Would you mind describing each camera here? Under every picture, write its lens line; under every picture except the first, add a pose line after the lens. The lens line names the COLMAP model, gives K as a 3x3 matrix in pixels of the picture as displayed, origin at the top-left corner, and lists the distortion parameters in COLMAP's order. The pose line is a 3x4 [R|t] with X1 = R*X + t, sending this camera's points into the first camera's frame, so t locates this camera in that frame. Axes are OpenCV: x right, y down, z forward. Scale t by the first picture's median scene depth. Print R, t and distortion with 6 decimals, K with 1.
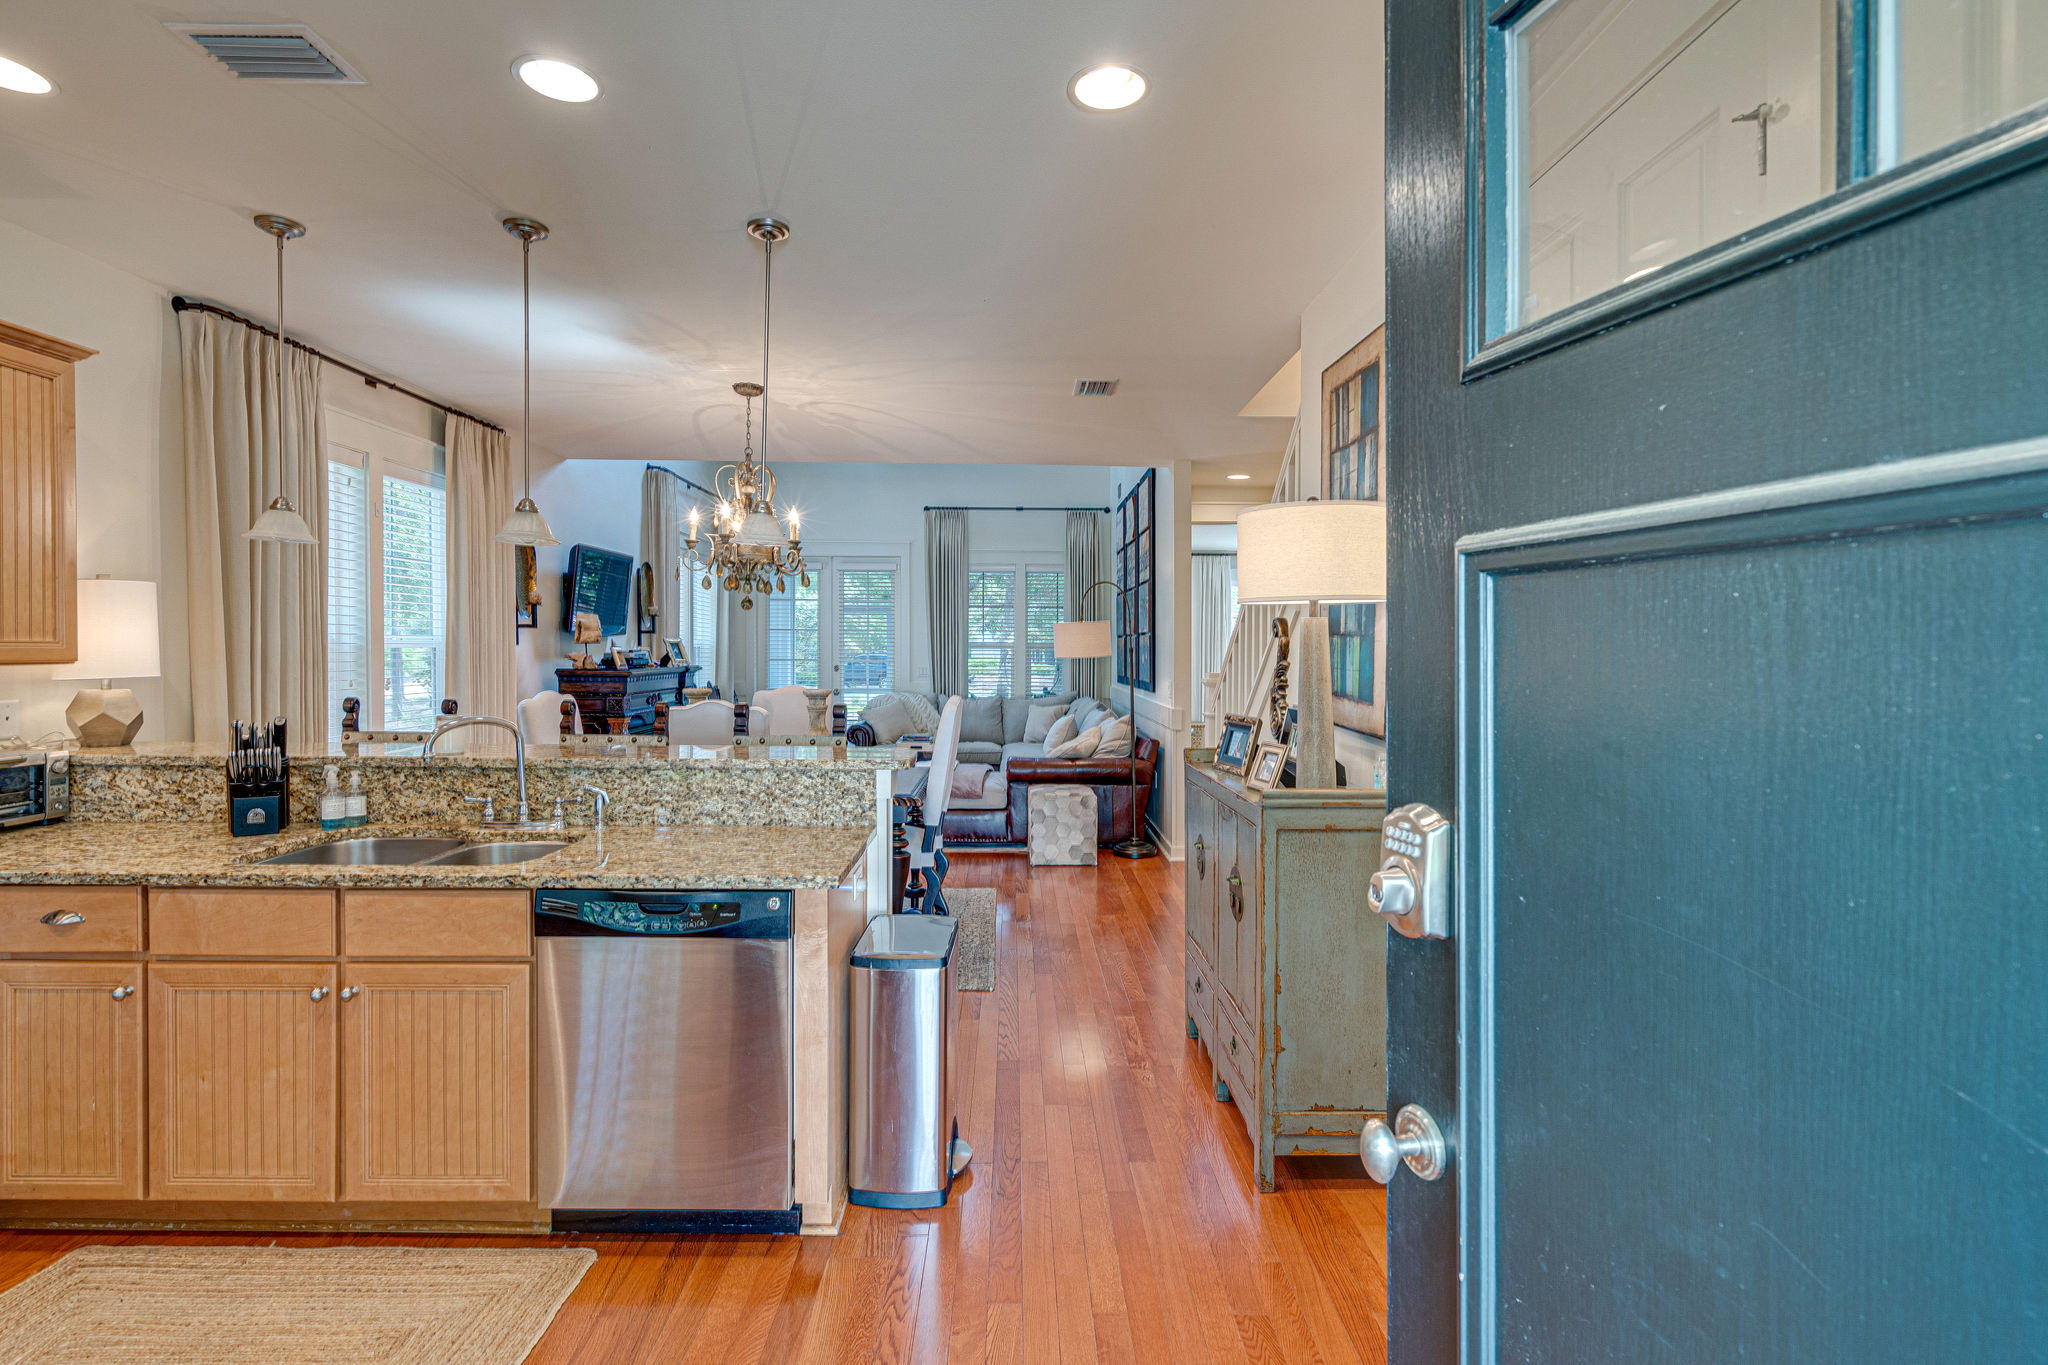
lens RADIAL K [[929.1, 0, 1014.2], [0, 929.1, 664.0], [0, 0, 1]] dist [-0.005930, 0.002482]
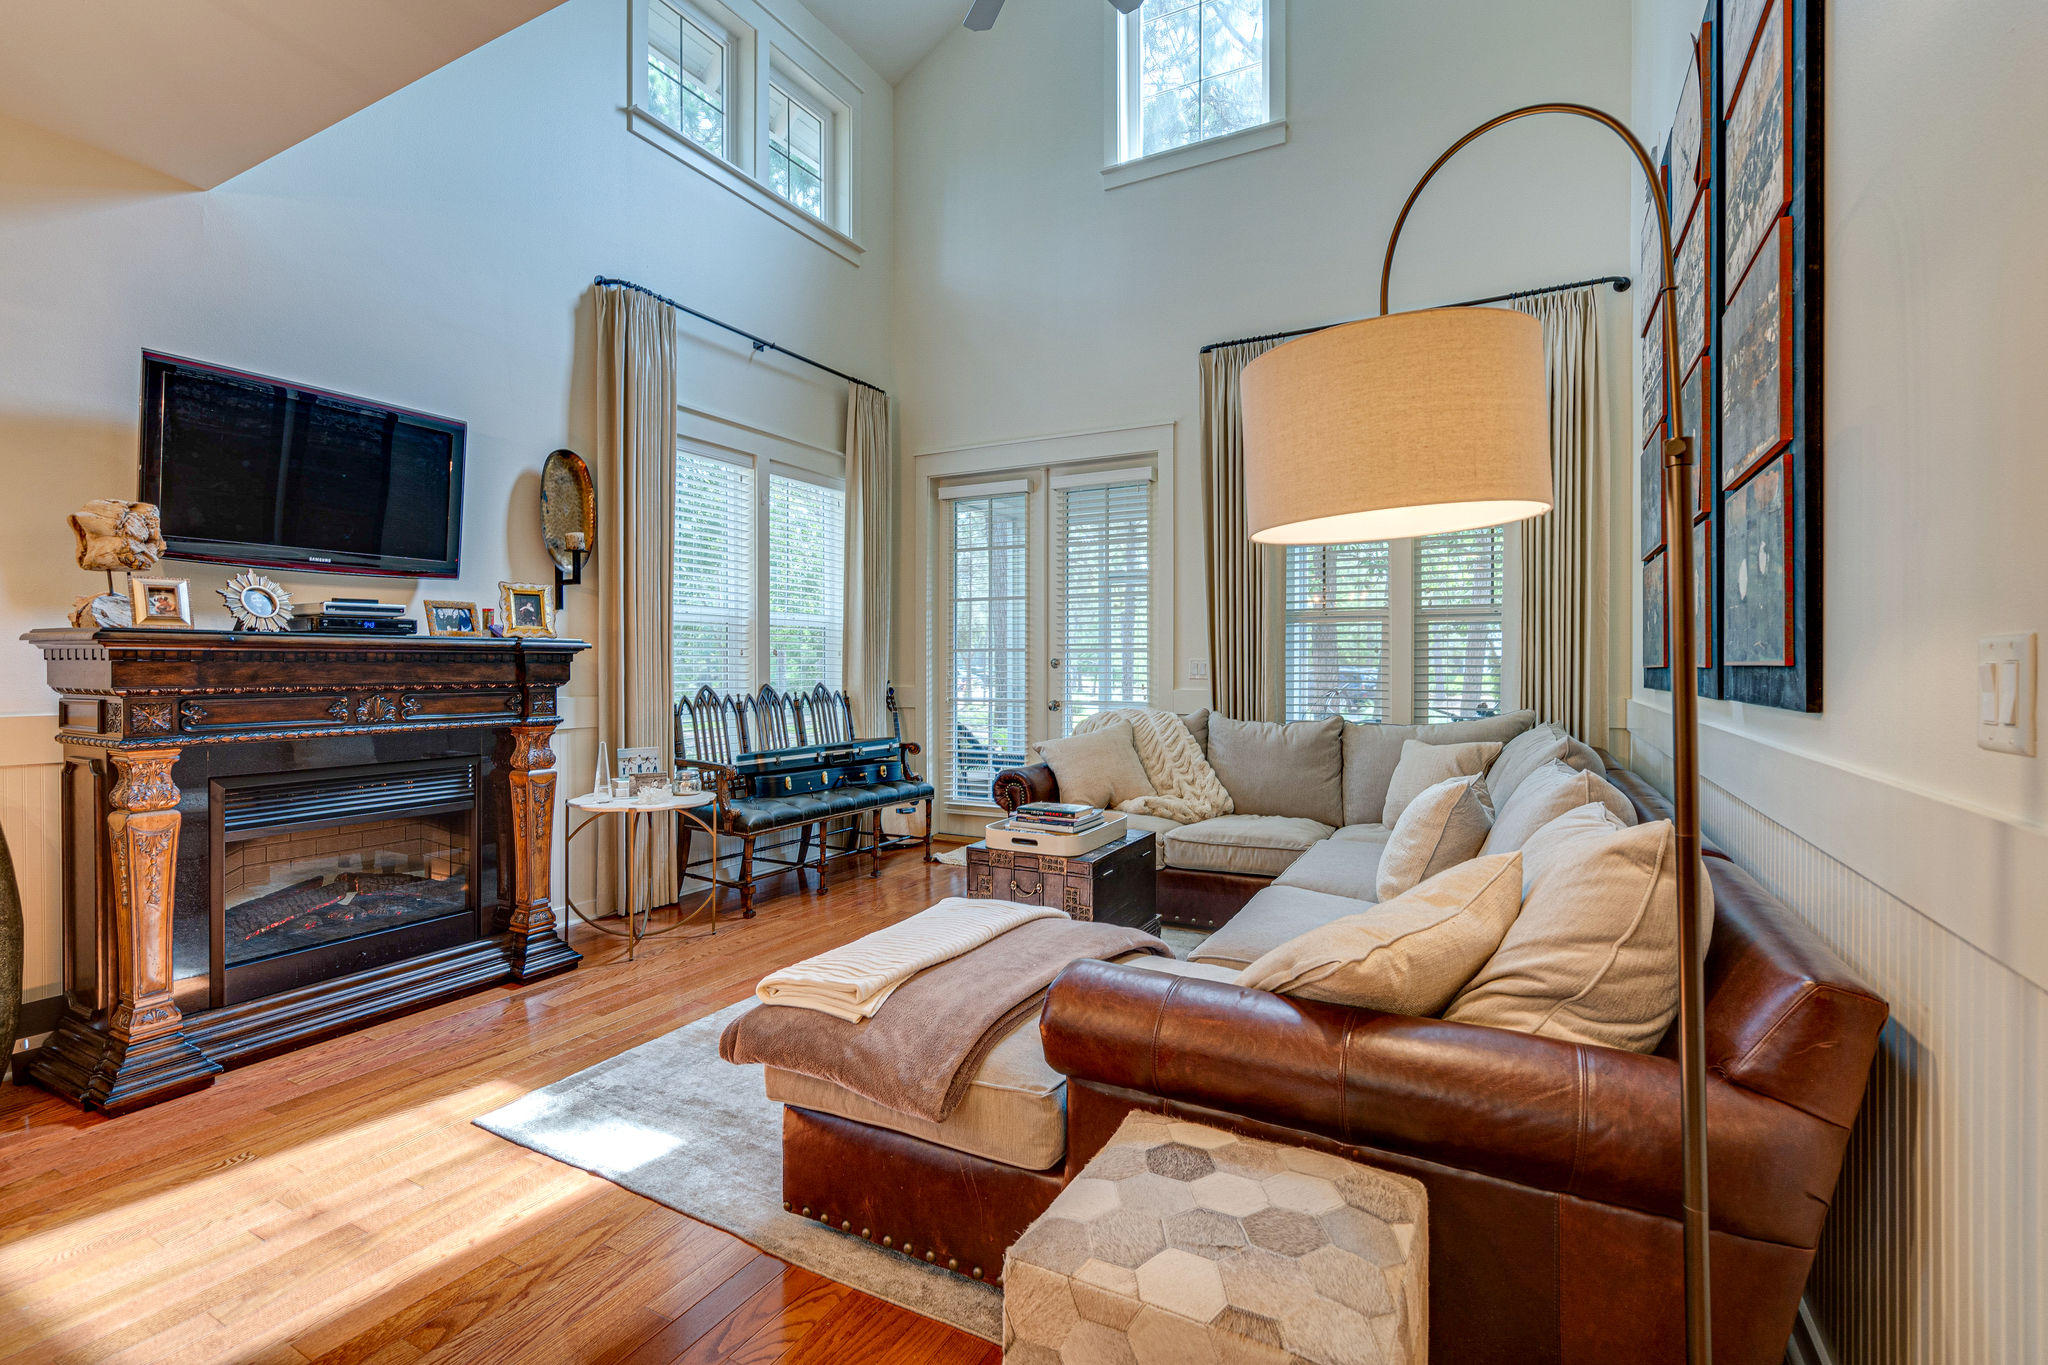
lens RADIAL K [[929.1, 0, 1016.2], [0, 929.1, 674.1], [0, 0, 1]] dist [-0.005930, 0.002482]
pose [[0.872000, -0.001485, -0.489504, 0.248389], [-0.002615, 0.999967, -0.007690, 0.059786], [0.489499, 0.007986, 0.871967, 1.891501]]
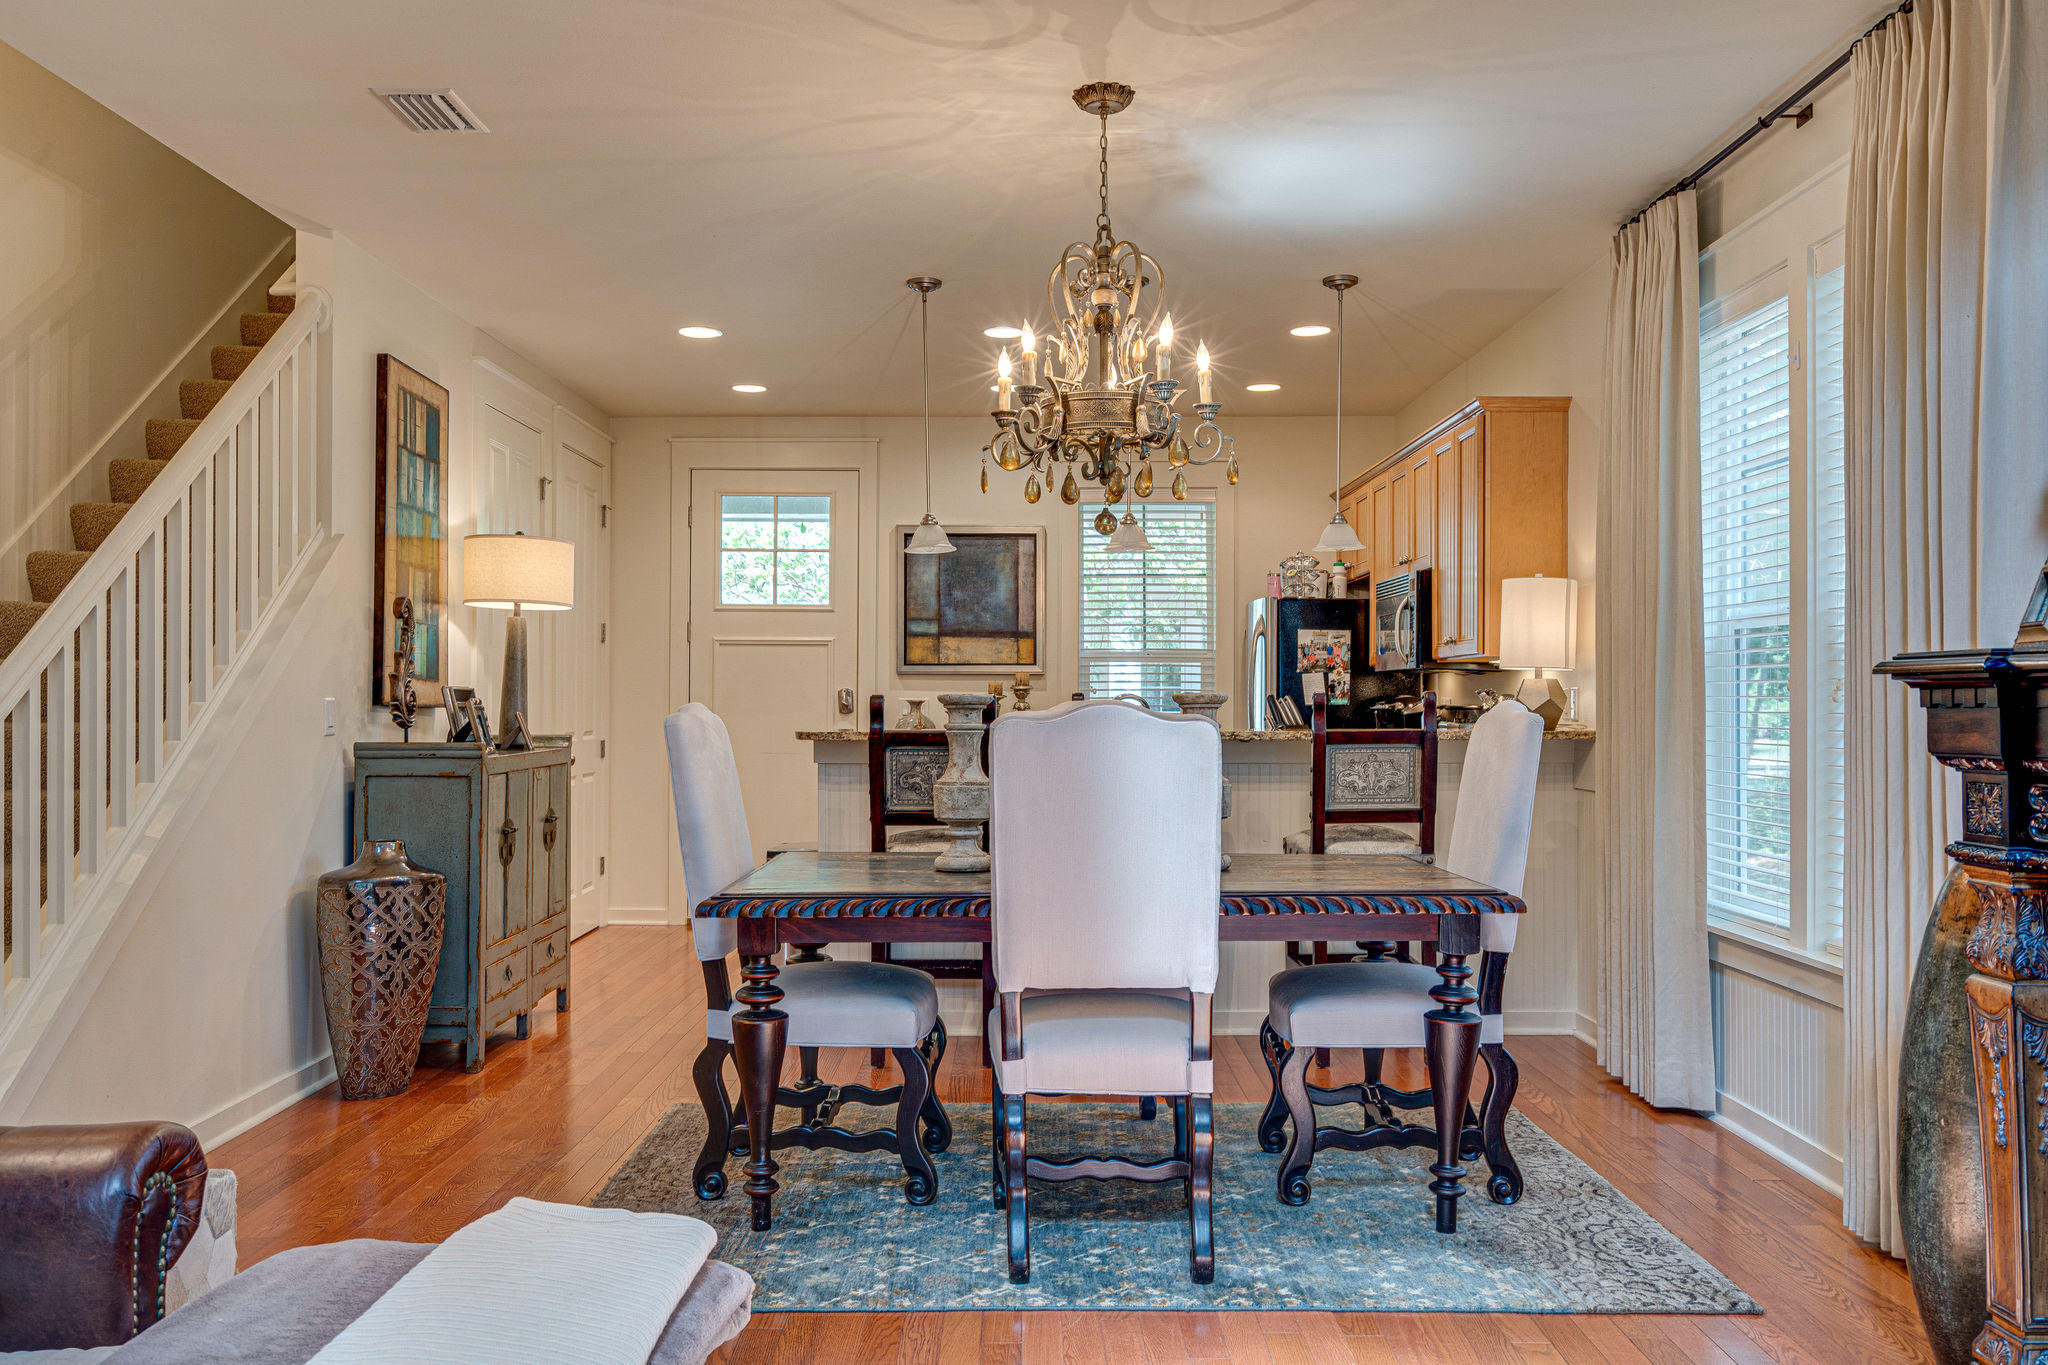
lens RADIAL K [[1611.9, 0, 1009.4], [0, 1611.9, 691.4], [0, 0, 1]] dist [0.012862, -0.017195]
pose [[-0.999871, -0.007184, 0.014373, -0.420052], [-0.007032, 0.999919, 0.010590, 0.028892], [-0.014448, 0.010488, -0.999841, 3.168451]]
